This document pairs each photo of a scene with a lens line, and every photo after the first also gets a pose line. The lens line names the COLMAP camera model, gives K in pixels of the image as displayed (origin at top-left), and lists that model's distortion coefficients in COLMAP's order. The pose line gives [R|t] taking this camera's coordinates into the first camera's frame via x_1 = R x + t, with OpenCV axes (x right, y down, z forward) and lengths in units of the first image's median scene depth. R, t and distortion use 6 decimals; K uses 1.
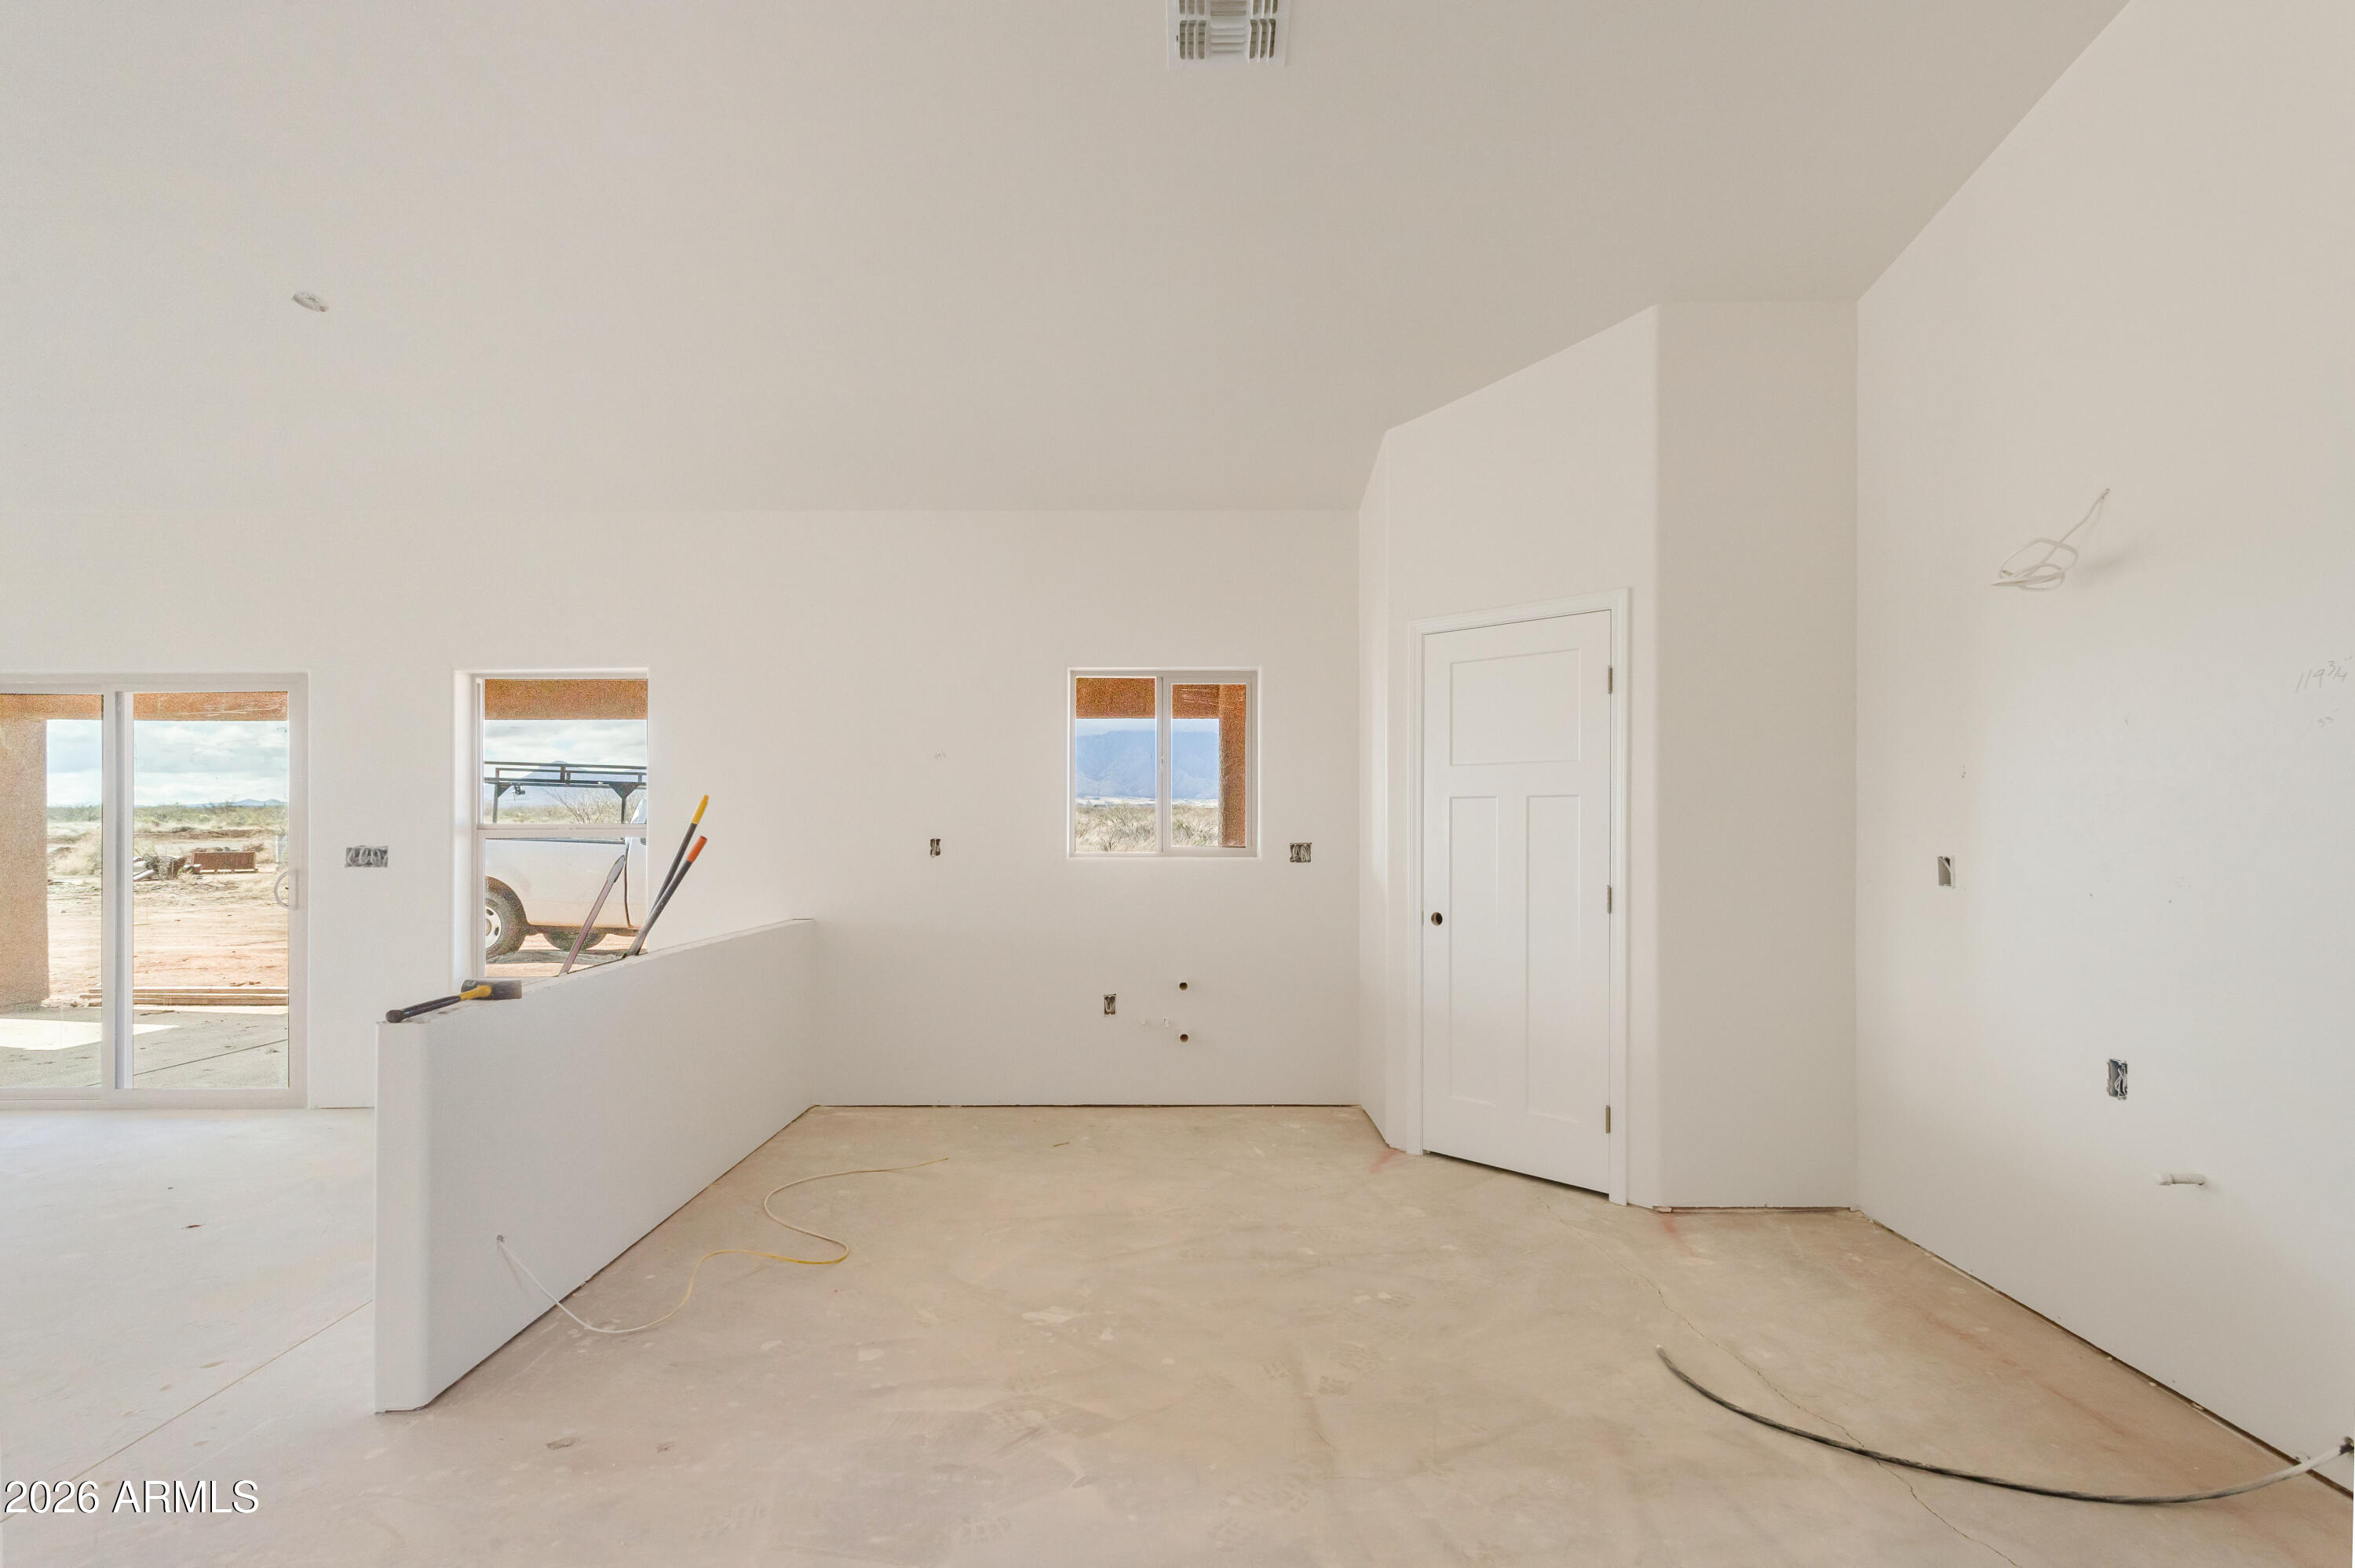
lens RADIAL K [[1125.2, 0, 1177.3], [0, 1125.2, 808.8], [0, 0, 1]] dist [0.009410, -0.000043]
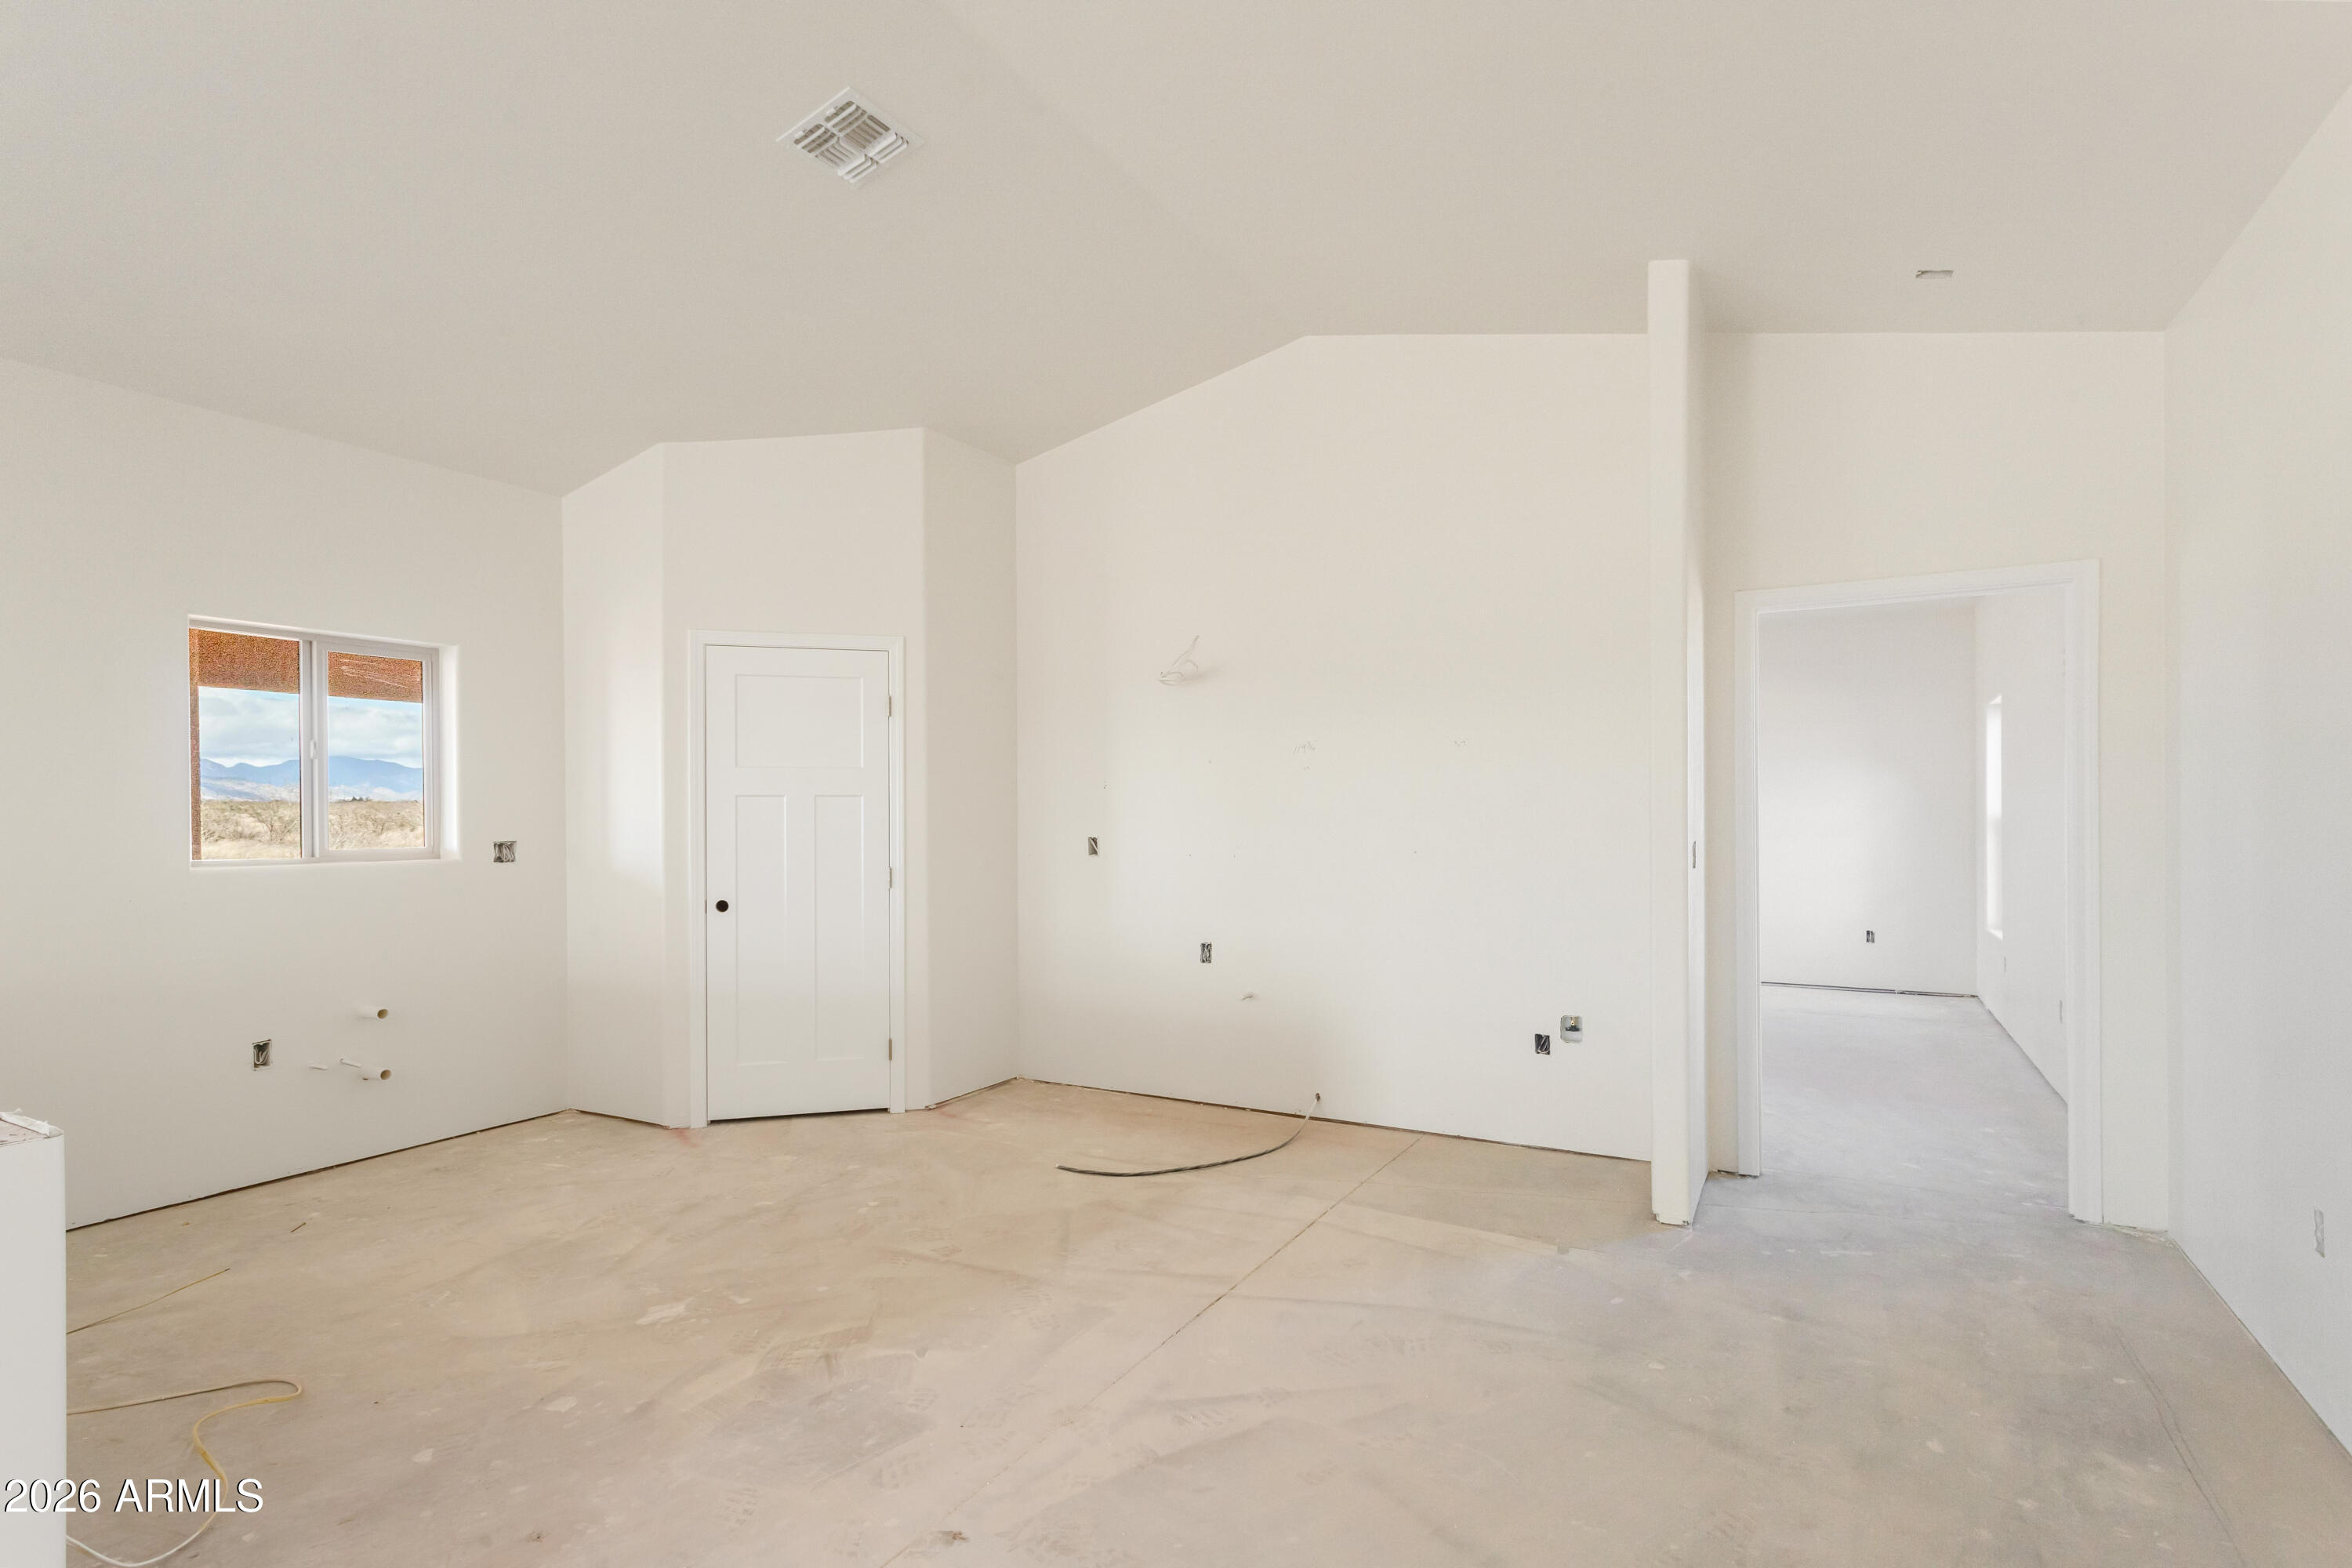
lens RADIAL K [[1124.0, 0, 1177.5], [0, 1124.0, 789.5], [0, 0, 1]] dist [0.009410, -0.000043]
pose [[0.508117, 0.013777, 0.861178, -0.578046], [-0.005142, 0.999903, -0.012962, -0.004629], [-0.861273, 0.002158, 0.508138, 0.071626]]
